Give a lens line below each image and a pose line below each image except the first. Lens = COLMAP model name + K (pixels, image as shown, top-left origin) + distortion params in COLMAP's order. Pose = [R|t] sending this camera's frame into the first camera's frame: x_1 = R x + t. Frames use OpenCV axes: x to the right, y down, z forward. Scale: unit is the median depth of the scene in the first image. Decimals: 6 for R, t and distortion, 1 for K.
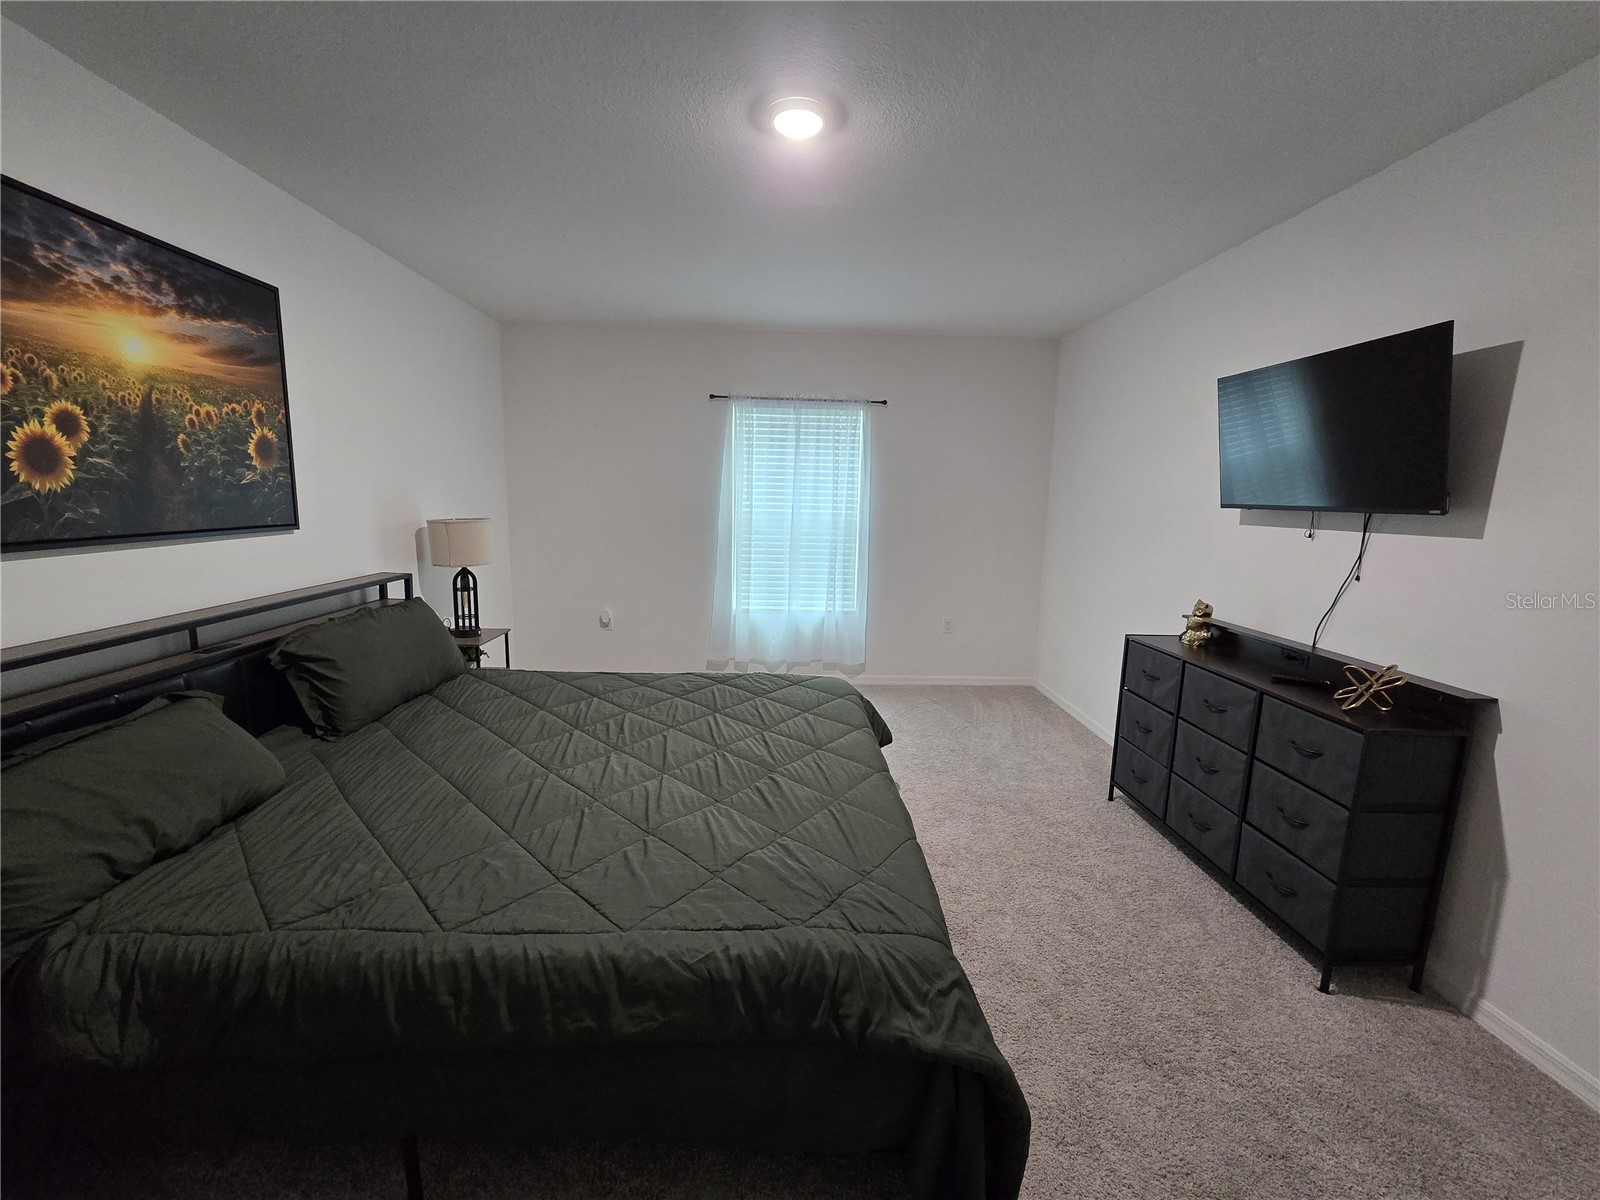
lens RADIAL K [[655.3, 0, 795.0], [0, 655.3, 598.3], [0, 0, 1]] dist [-0.006298, 0.002580]
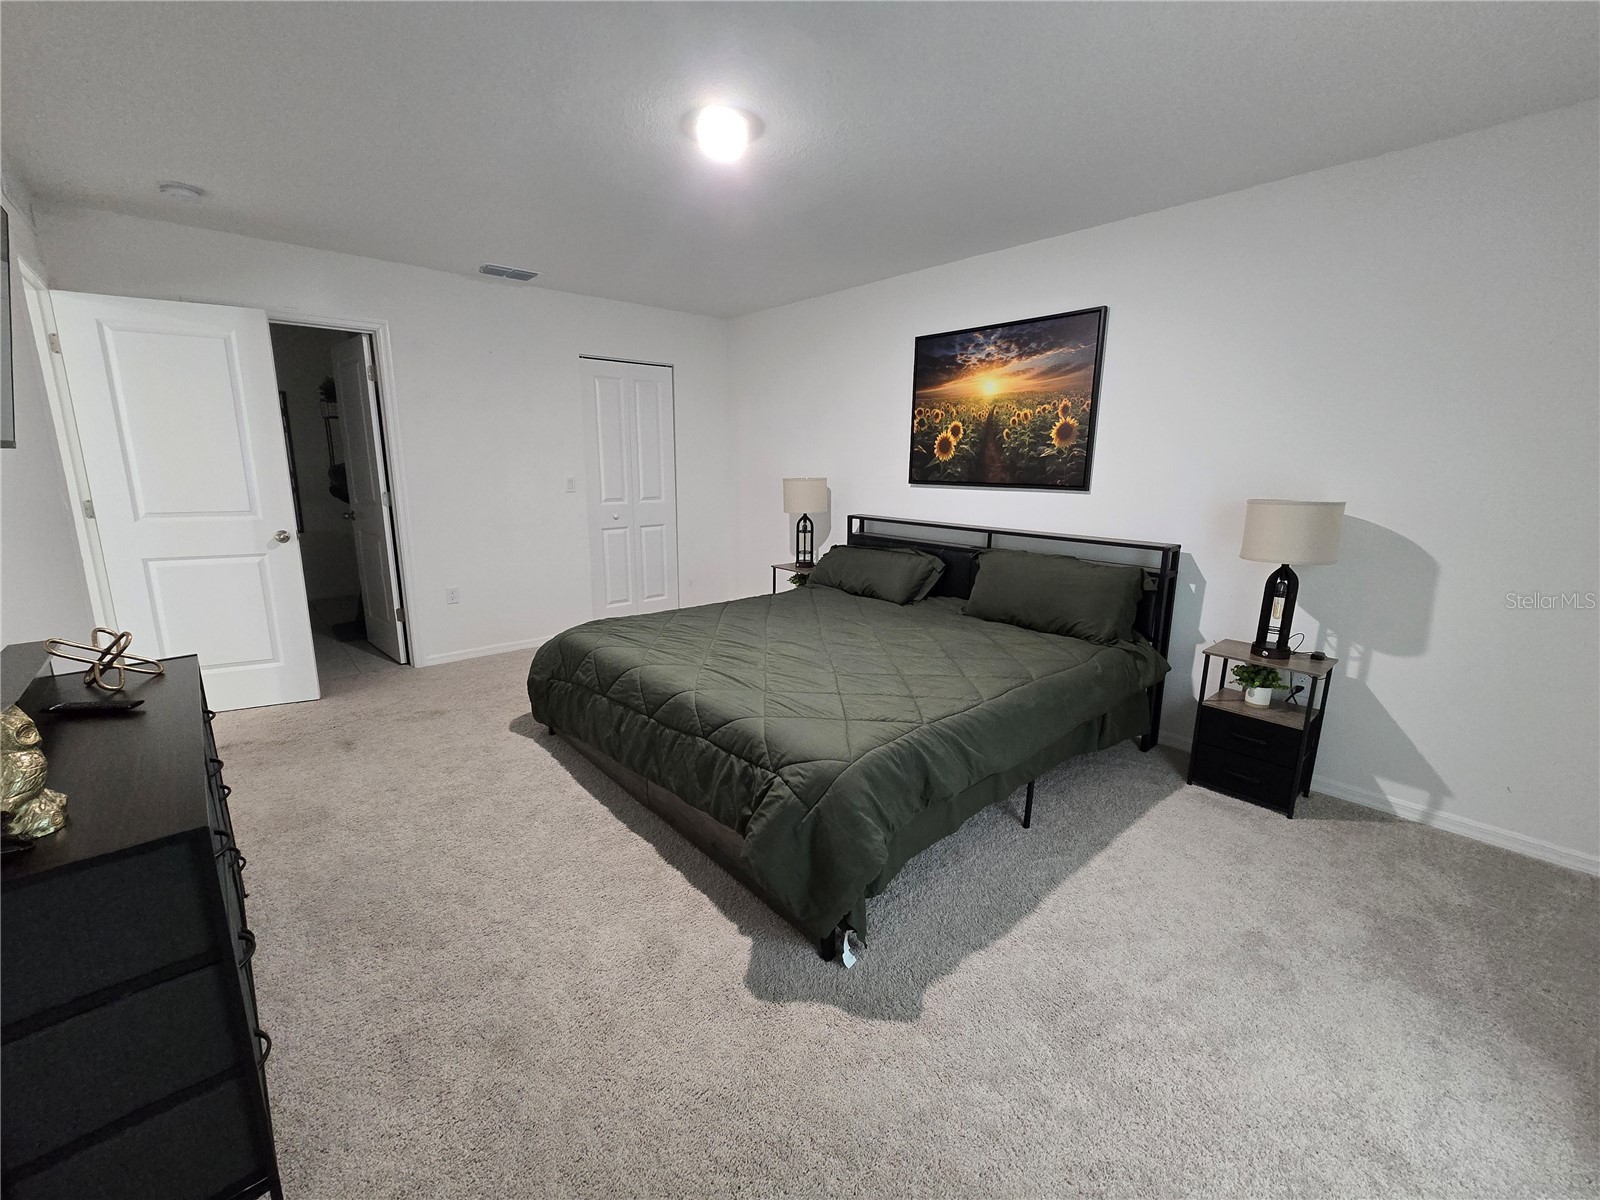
lens RADIAL K [[655.3, 0, 796.8], [0, 655.3, 602.8], [0, 0, 1]] dist [-0.006298, 0.002580]
pose [[-0.764838, 0.105072, -0.635596, 0.711094], [-0.131228, 0.940514, 0.313390, -0.296427], [0.630715, 0.323101, -0.705553, 2.103631]]
